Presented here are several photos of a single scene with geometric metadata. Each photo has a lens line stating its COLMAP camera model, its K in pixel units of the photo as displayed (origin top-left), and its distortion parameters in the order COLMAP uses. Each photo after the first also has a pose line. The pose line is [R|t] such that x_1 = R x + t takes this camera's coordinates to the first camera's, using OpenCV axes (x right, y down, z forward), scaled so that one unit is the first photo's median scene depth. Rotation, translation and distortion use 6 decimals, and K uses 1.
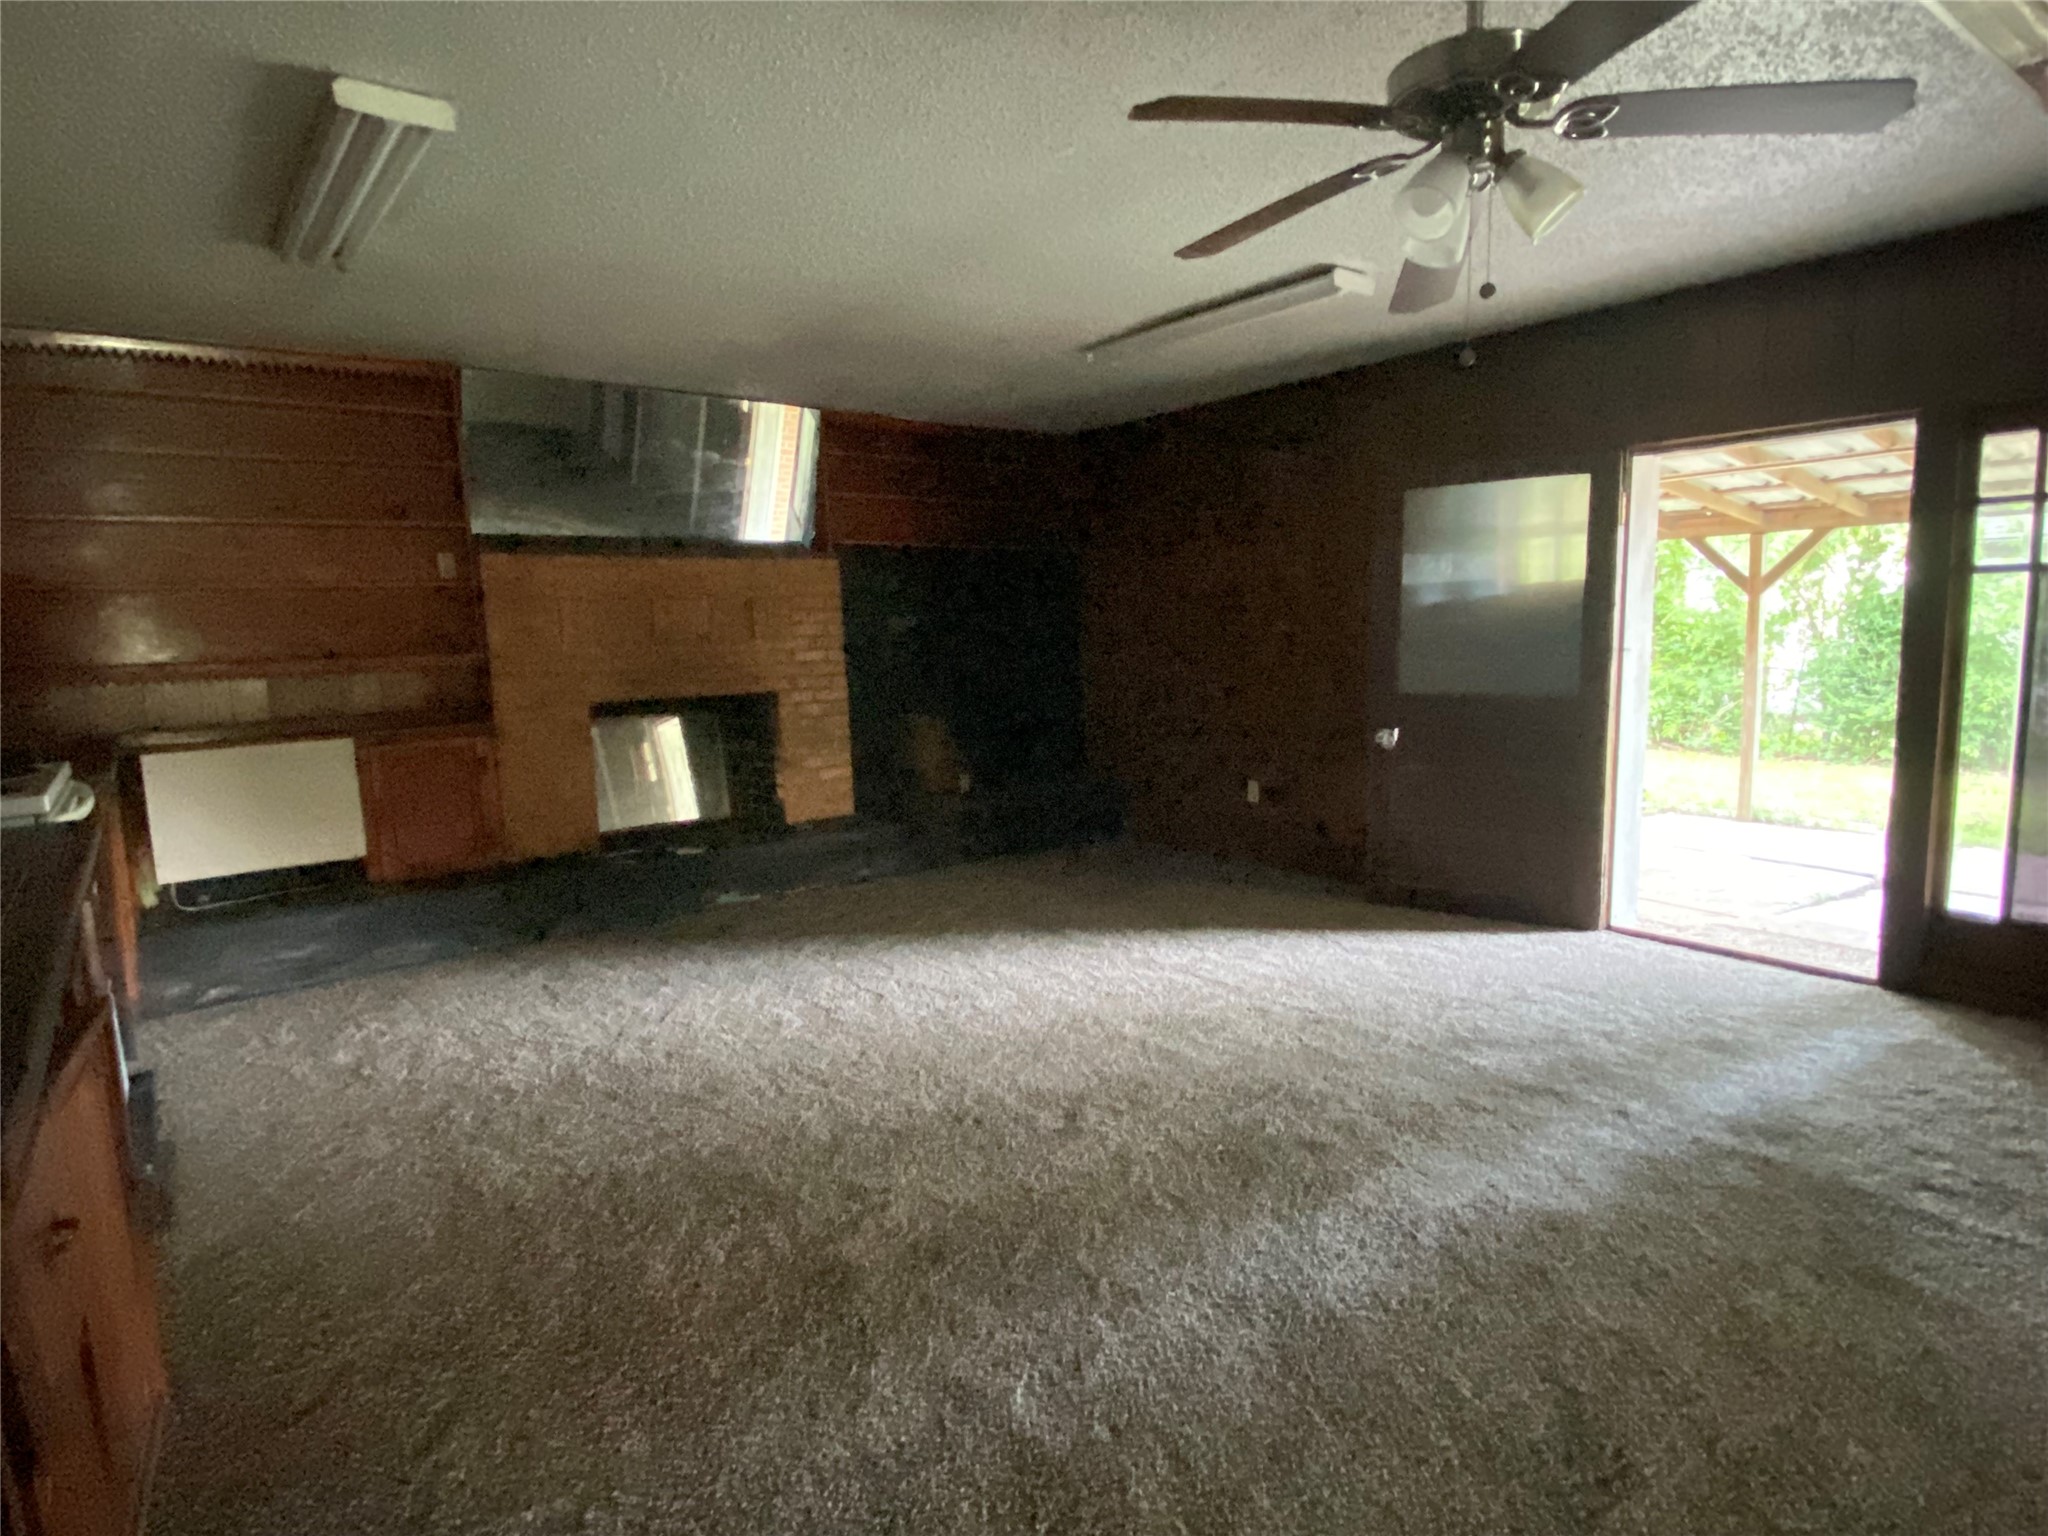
lens RADIAL K [[1113.1, 0, 1010.7], [0, 1113.1, 754.2], [0, 0, 1]] dist [0.007936, -0.008831]
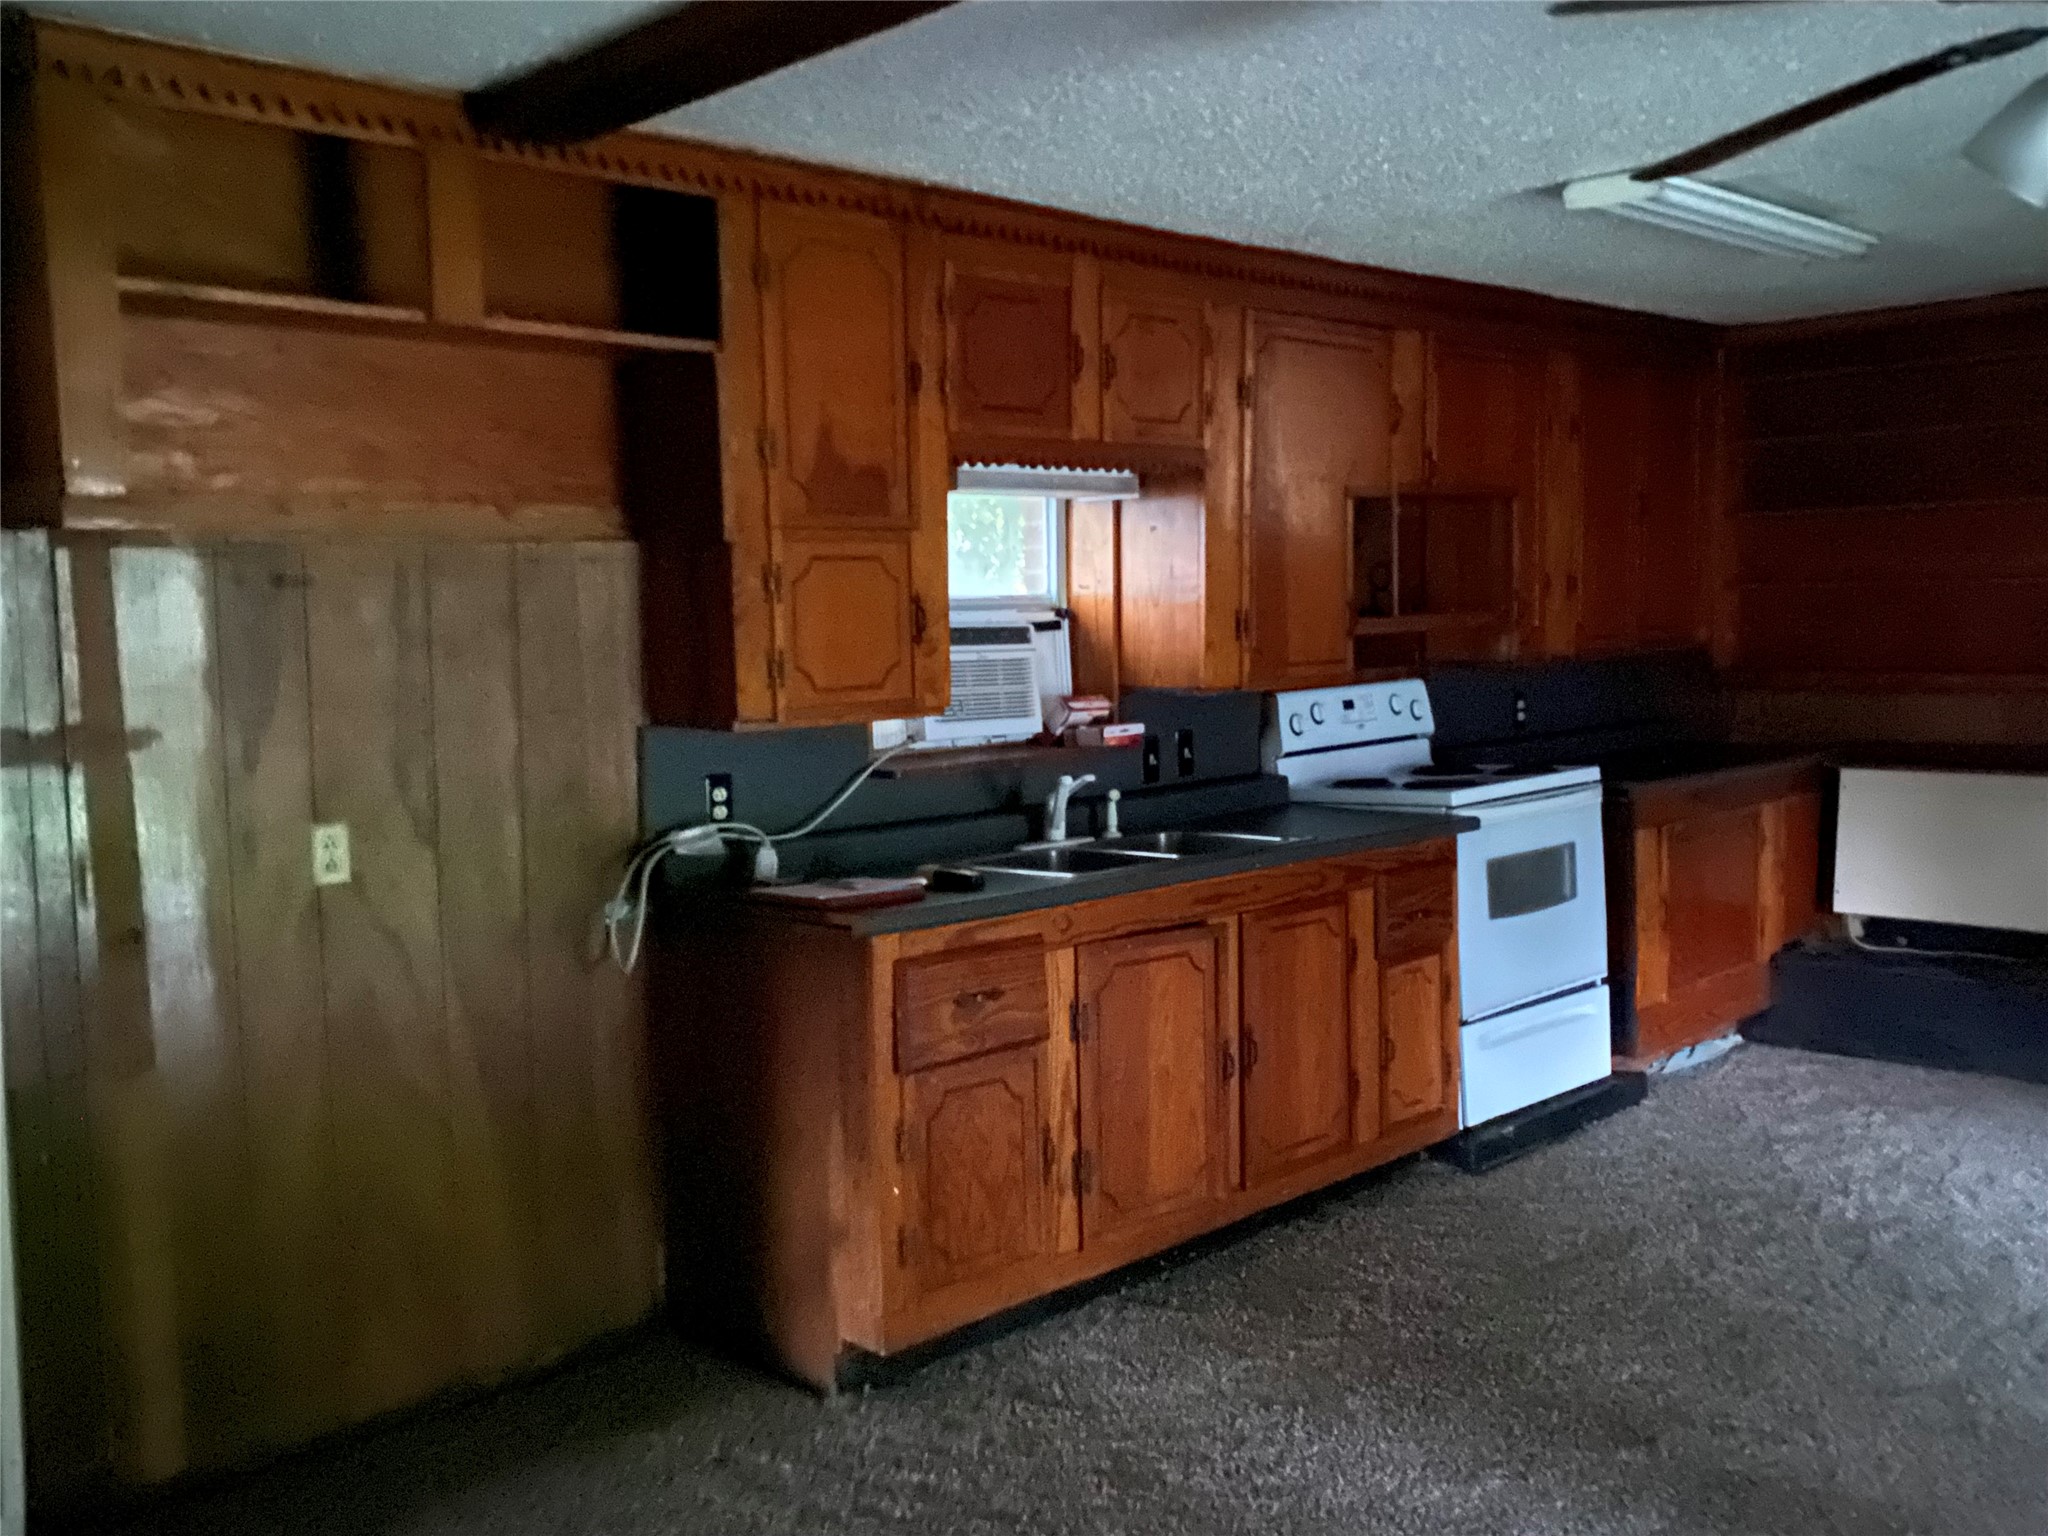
lens RADIAL K [[1809.2, 0, 1046.0], [0, 1809.2, 765.8], [0, 0, 1]] dist [0.070038, -0.086325]
pose [[0.127292, 0.114591, -0.985224, 0.680817], [-0.100074, 0.989719, 0.102184, -0.098614], [0.986804, 0.085588, 0.137451, 0.166897]]
